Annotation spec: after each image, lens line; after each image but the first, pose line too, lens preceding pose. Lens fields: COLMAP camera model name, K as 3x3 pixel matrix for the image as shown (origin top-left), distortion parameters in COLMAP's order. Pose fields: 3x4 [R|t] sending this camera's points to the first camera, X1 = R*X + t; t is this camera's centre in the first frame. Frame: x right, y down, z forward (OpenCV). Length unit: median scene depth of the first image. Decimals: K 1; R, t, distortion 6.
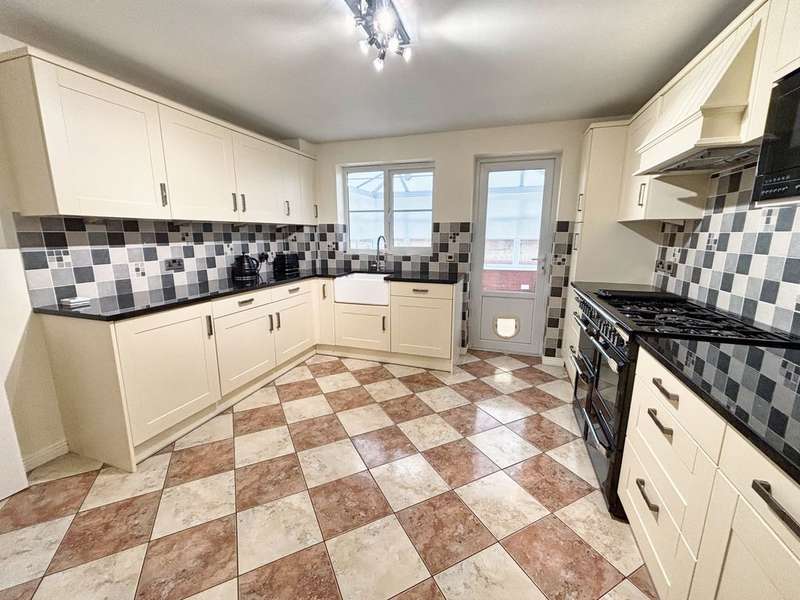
lens RADIAL K [[335.6, 0, 398.9], [0, 335.6, 297.4], [0, 0, 1]] dist [0.025317, -0.000138]
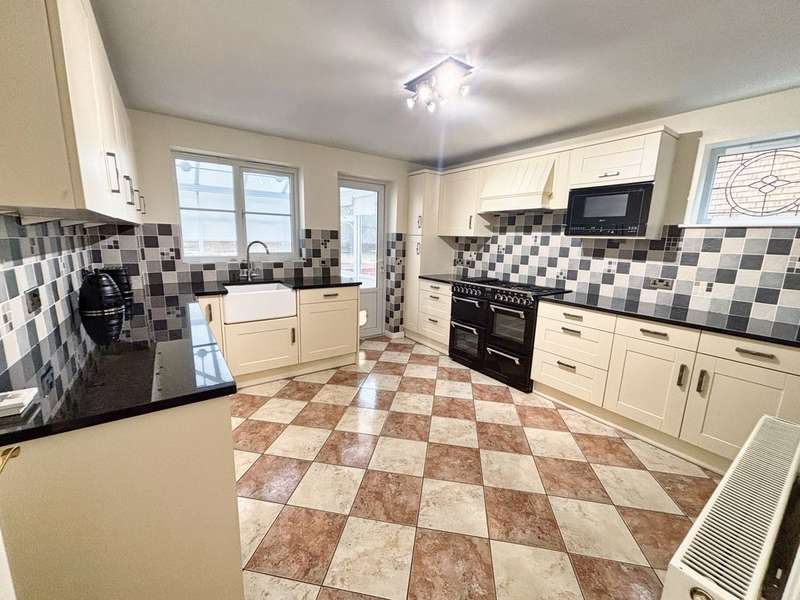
lens RADIAL K [[322.7, 0, 399.2], [0, 322.7, 299.2], [0, 0, 1]] dist [0.003369, 0.000146]
pose [[0.592104, -0.134427, 0.794571, -0.574156], [0.125915, 0.989311, 0.073544, -0.051973], [-0.795964, 0.056503, 0.602701, 0.211366]]
